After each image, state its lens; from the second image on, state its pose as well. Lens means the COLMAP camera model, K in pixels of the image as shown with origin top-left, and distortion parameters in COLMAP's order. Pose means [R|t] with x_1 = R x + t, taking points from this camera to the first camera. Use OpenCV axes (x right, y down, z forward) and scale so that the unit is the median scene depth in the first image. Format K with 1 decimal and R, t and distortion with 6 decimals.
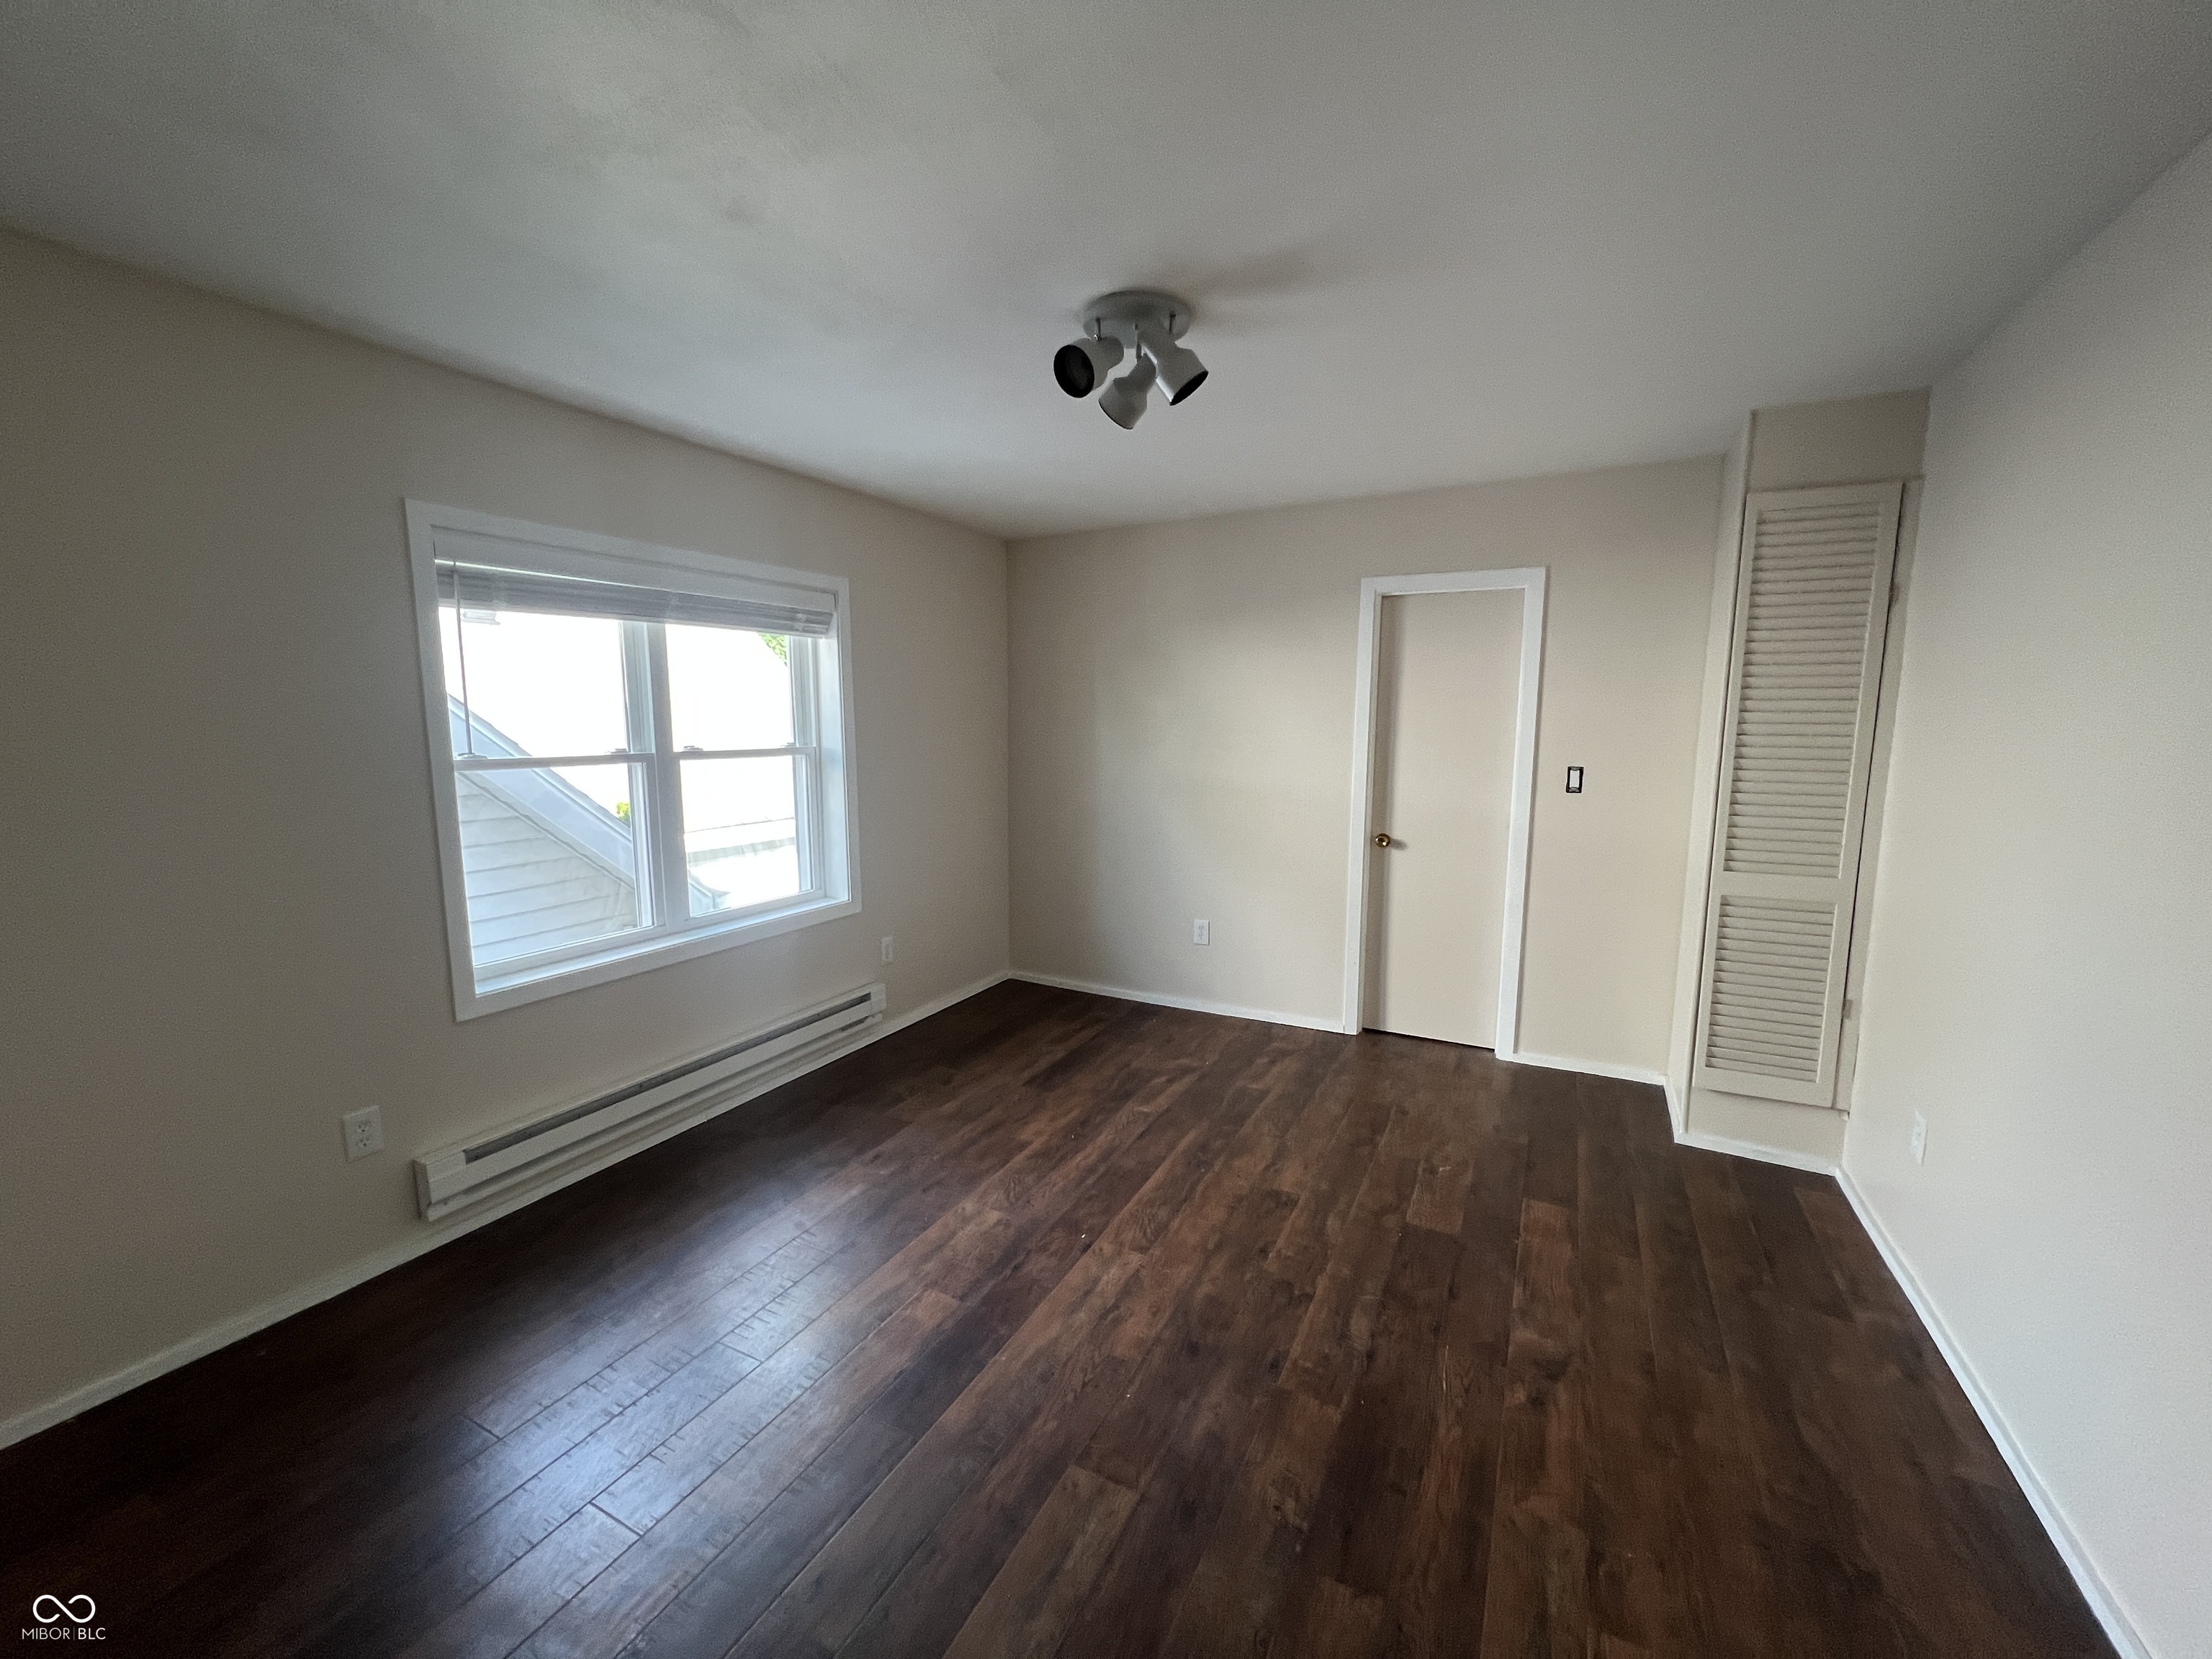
lens RADIAL K [[888.5, 0, 1101.2], [0, 888.5, 823.0], [0, 0, 1]] dist [-0.000862, 0.000443]
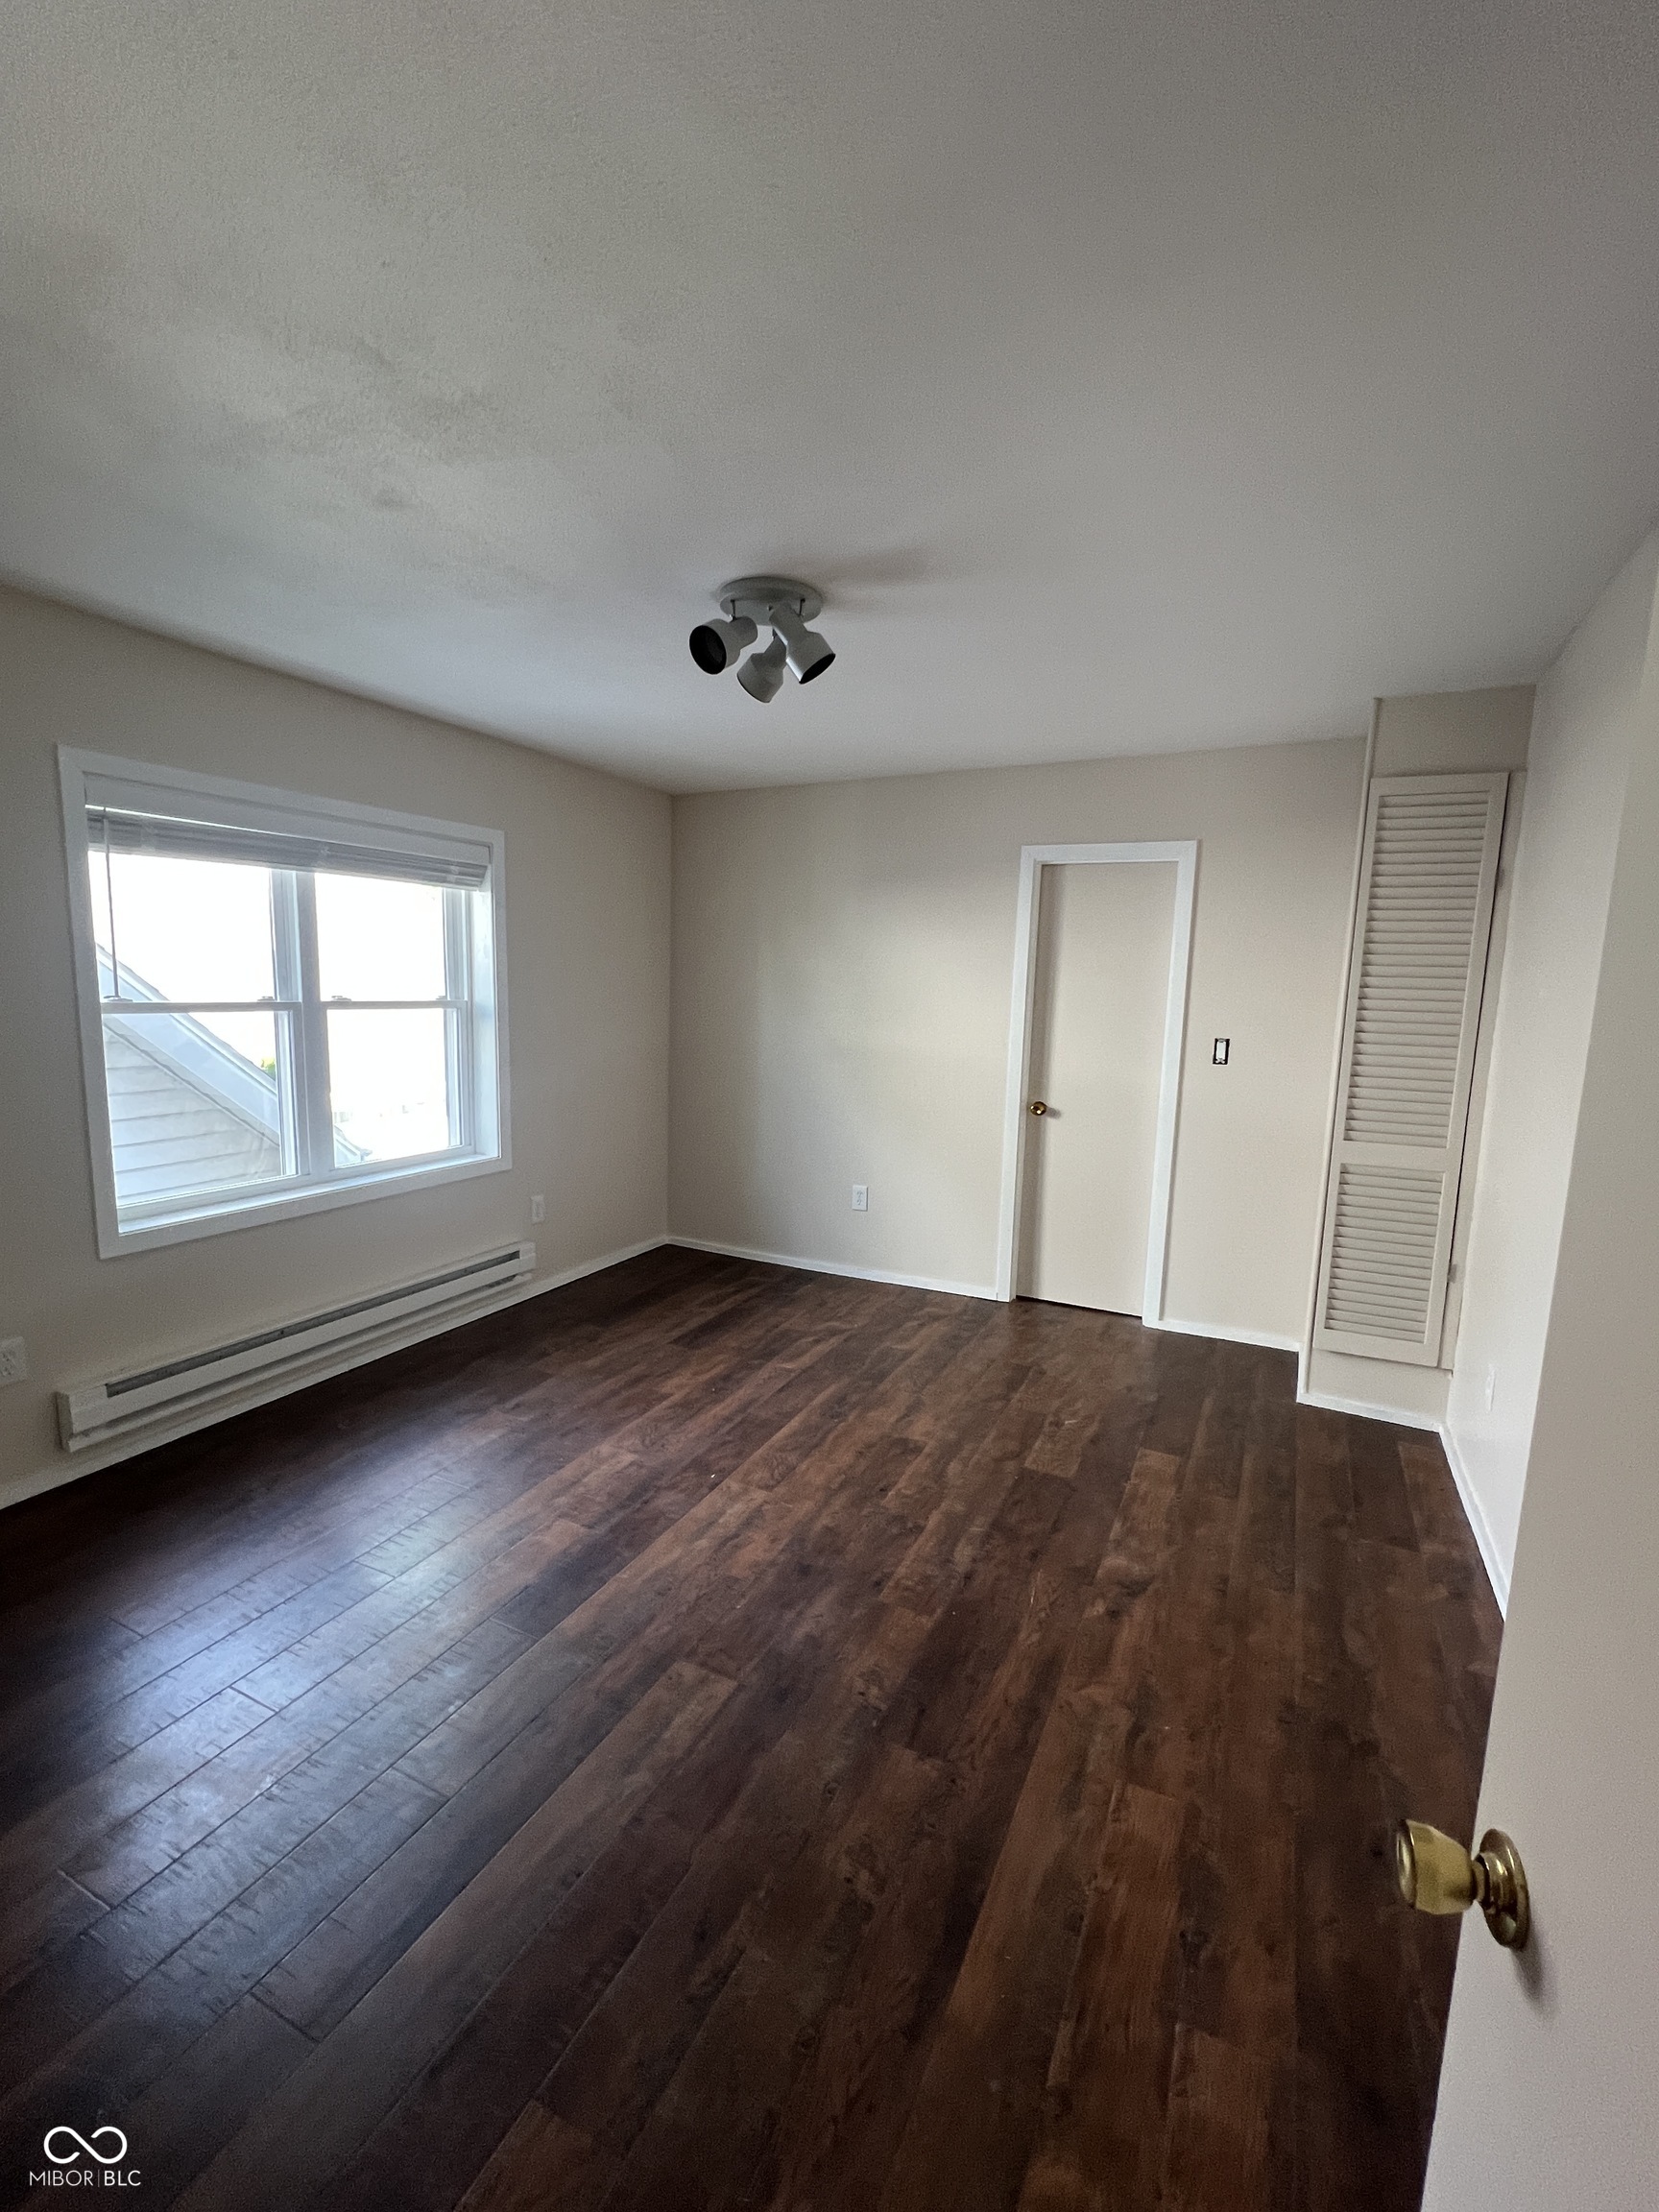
lens RADIAL K [[971.5, 0, 829.5], [0, 971.5, 1106.0], [0, 0, 1]] dist [-0.002678, -0.000427]
pose [[0.999228, 0.021359, 0.032974, 0.068991], [-0.021660, 0.999727, 0.008790, 0.019354], [-0.032777, -0.009498, 0.999418, -0.135039]]
